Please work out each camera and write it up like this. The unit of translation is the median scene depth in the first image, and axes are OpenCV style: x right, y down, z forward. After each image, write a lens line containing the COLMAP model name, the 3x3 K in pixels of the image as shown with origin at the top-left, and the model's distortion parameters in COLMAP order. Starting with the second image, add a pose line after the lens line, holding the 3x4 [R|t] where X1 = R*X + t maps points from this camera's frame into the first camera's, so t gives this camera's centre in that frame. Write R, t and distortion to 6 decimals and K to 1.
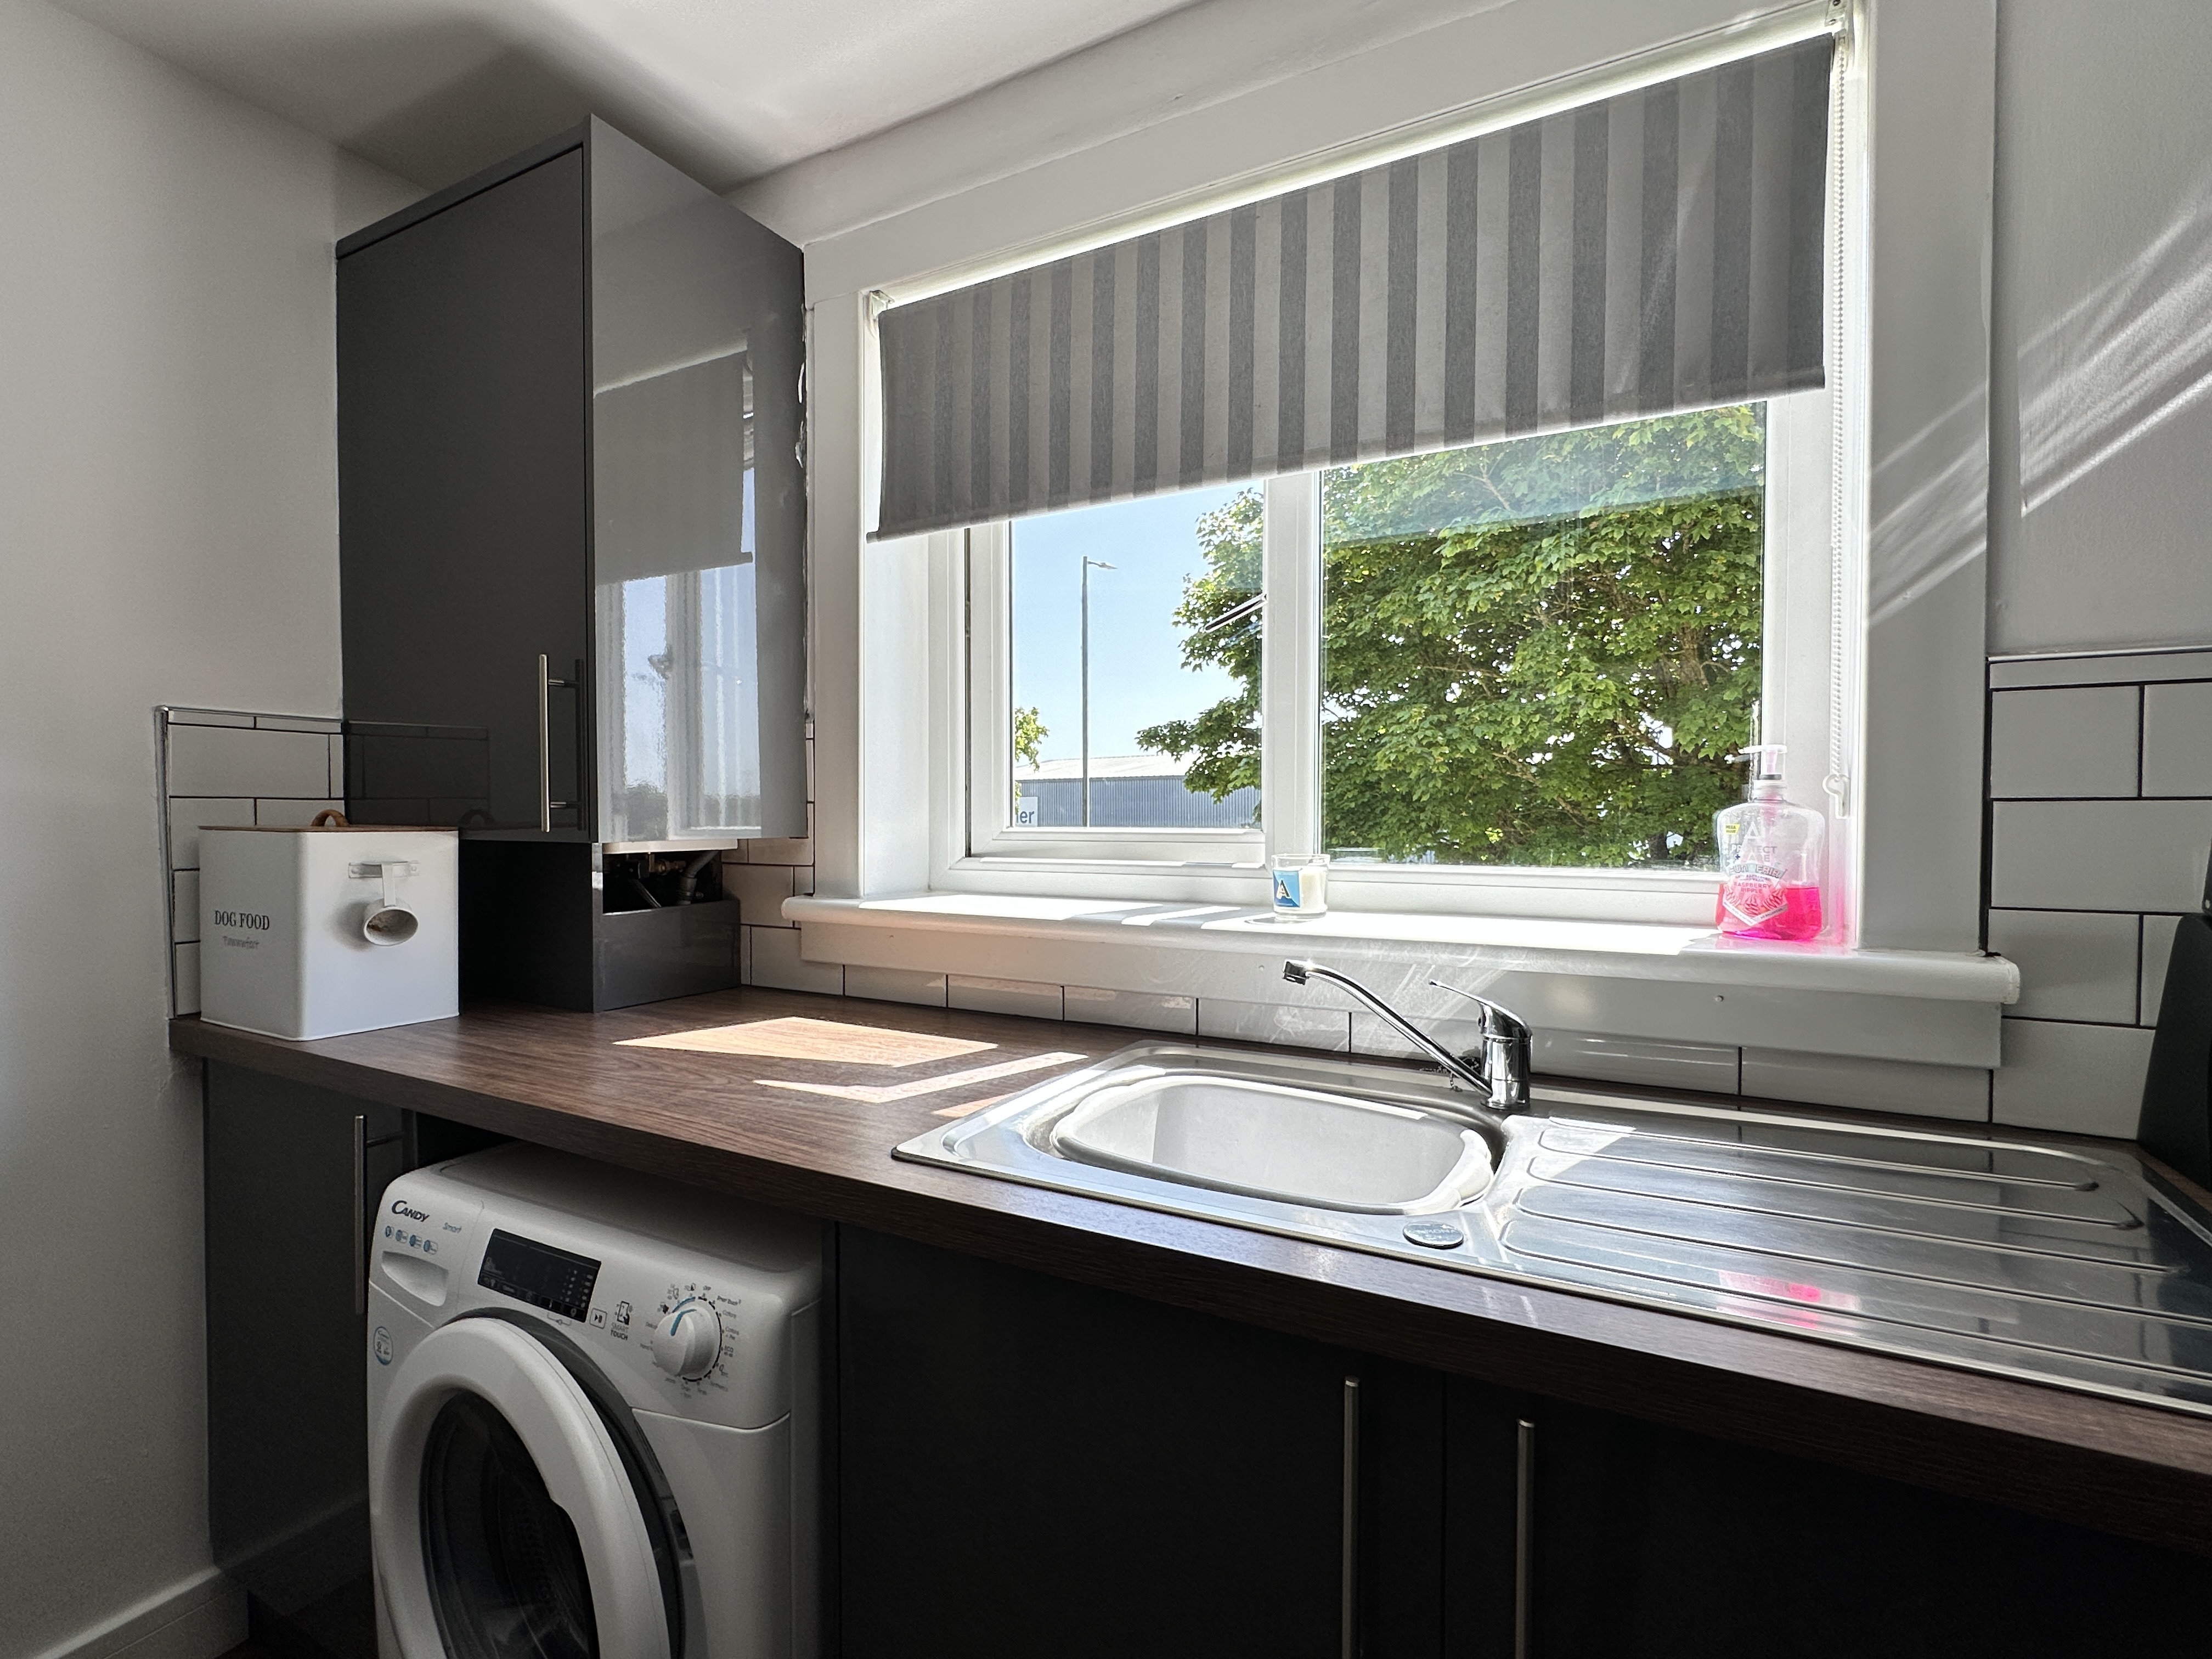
lens RADIAL K [[1034.7, 0, 1123.0], [0, 1034.7, 827.1], [0, 0, 1]] dist [-0.003291, 0.000159]
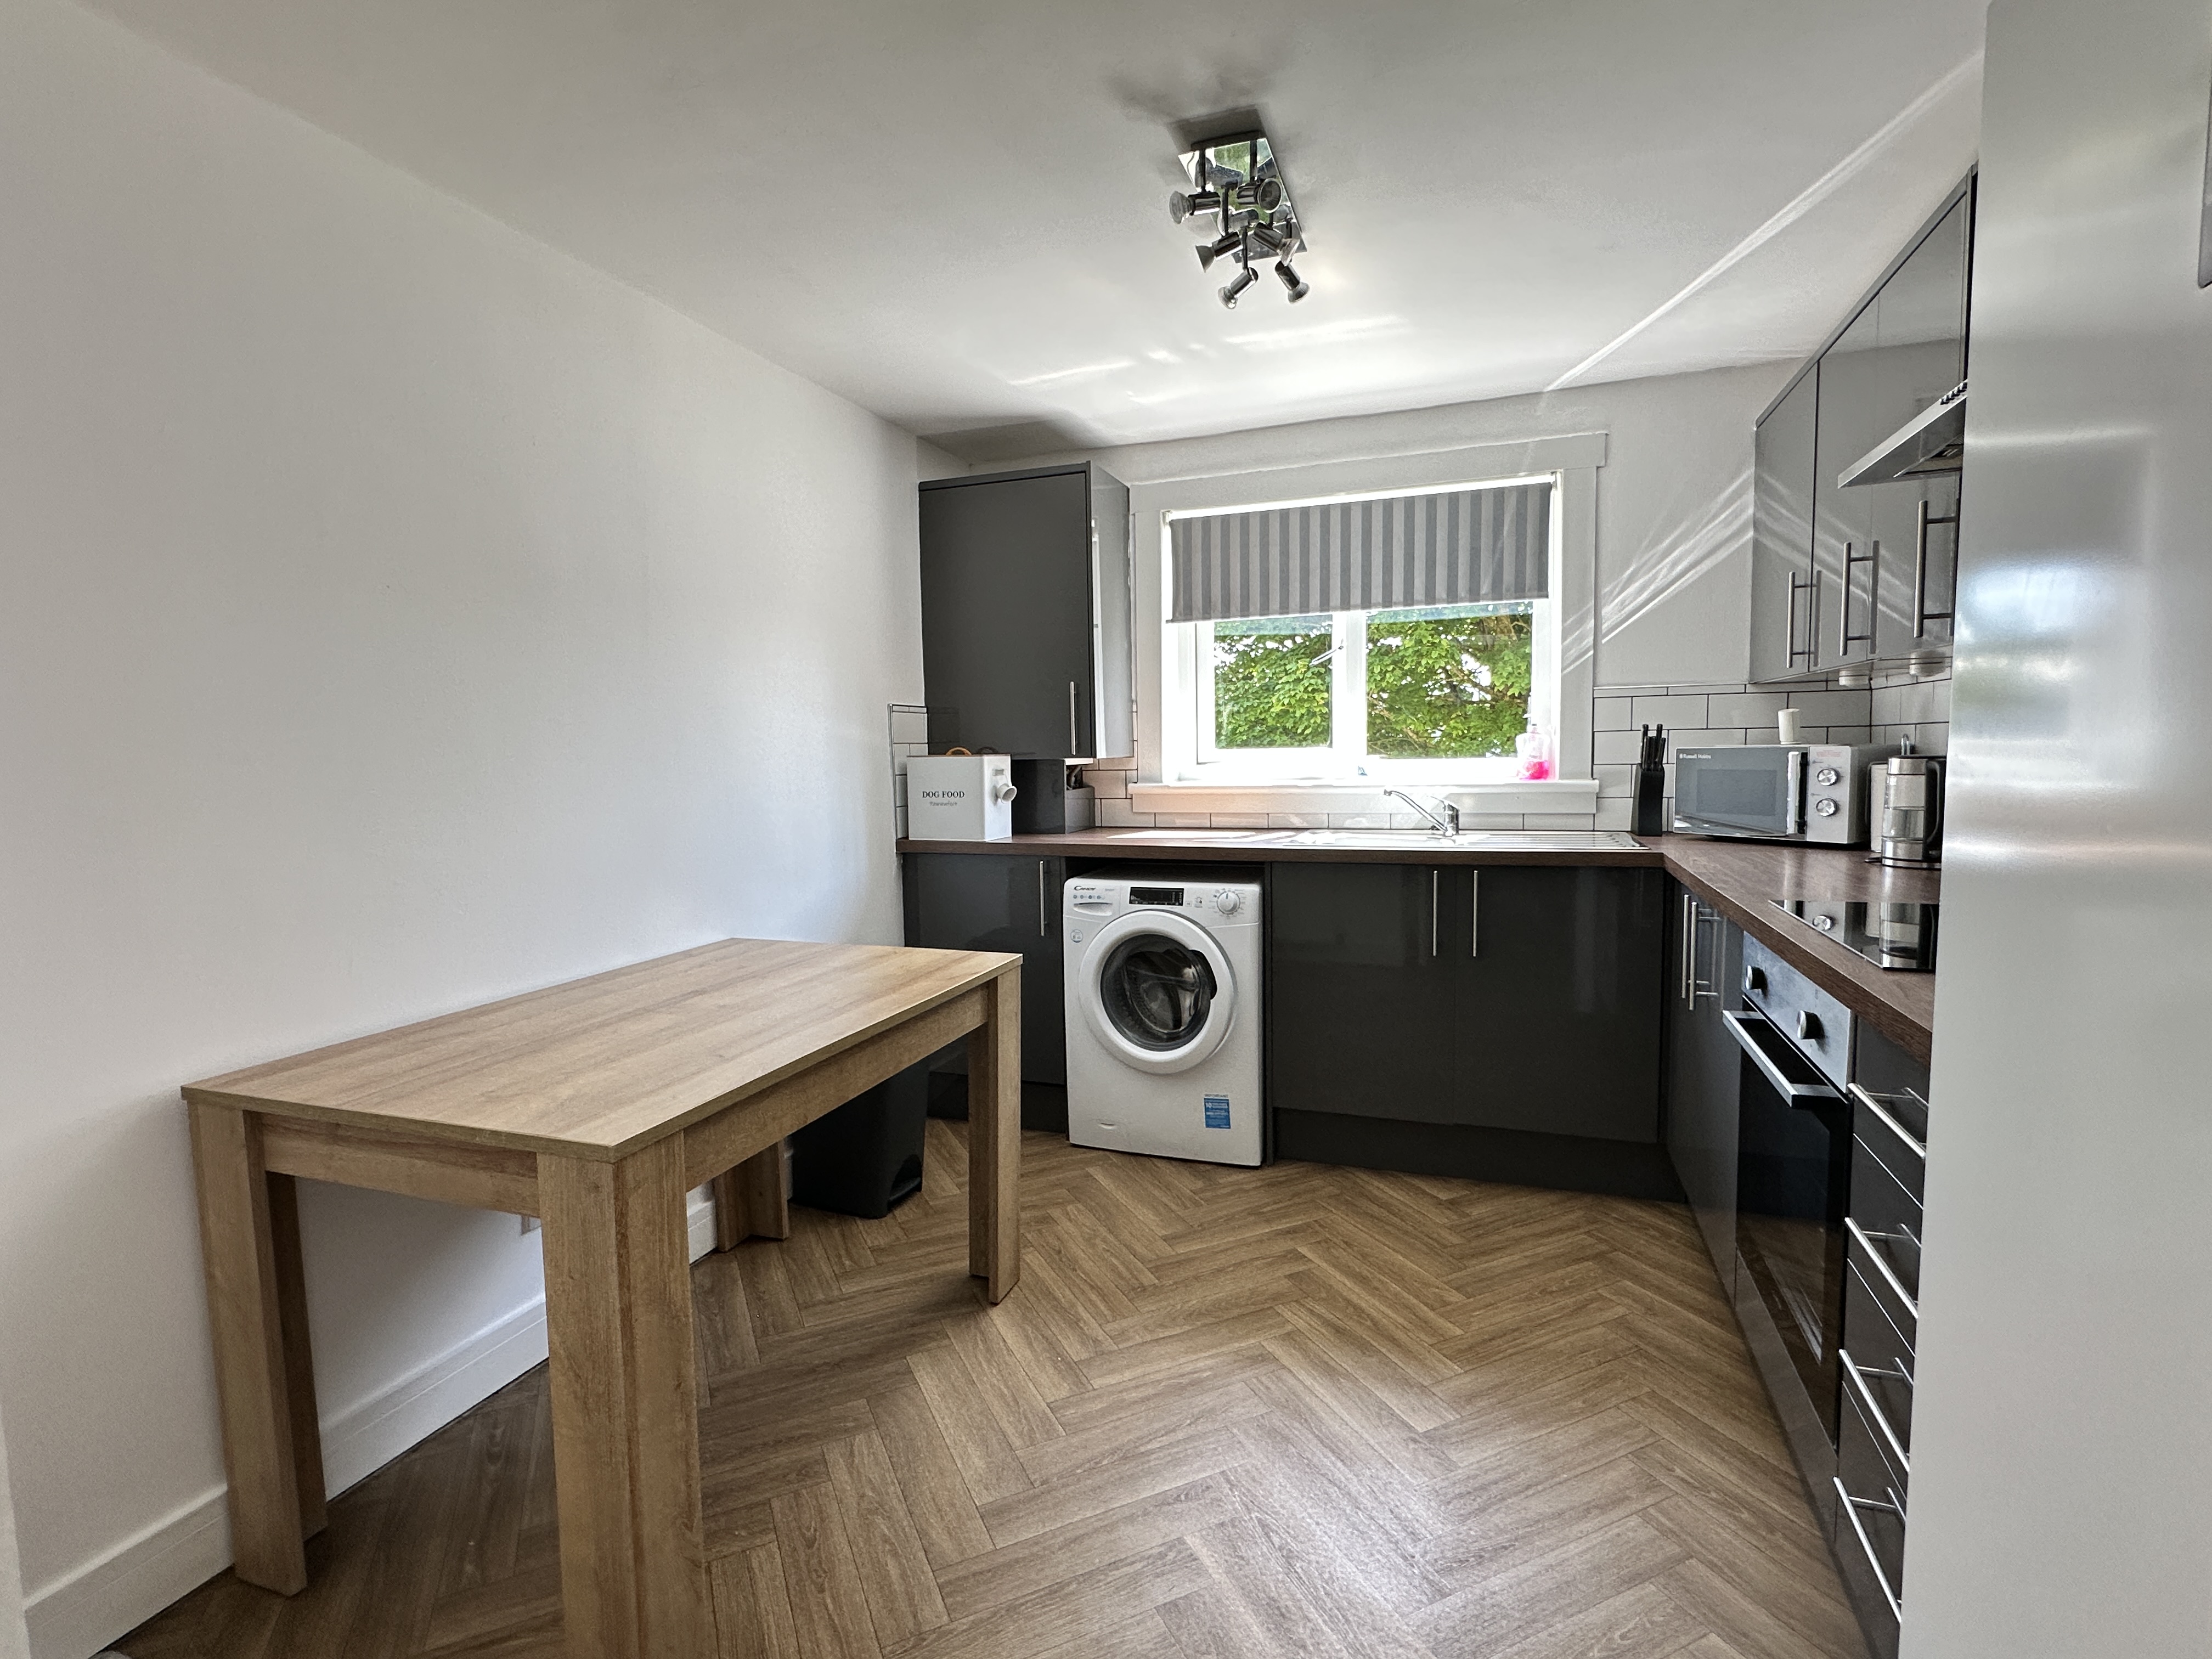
lens RADIAL K [[1034.7, 0, 1123.0], [0, 1034.7, 827.1], [0, 0, 1]] dist [-0.003291, 0.000159]
pose [[0.988478, -0.031865, 0.147970, -0.711529], [0.023089, 0.997892, 0.060654, 0.028562], [-0.149590, -0.056539, 0.987130, -1.278923]]
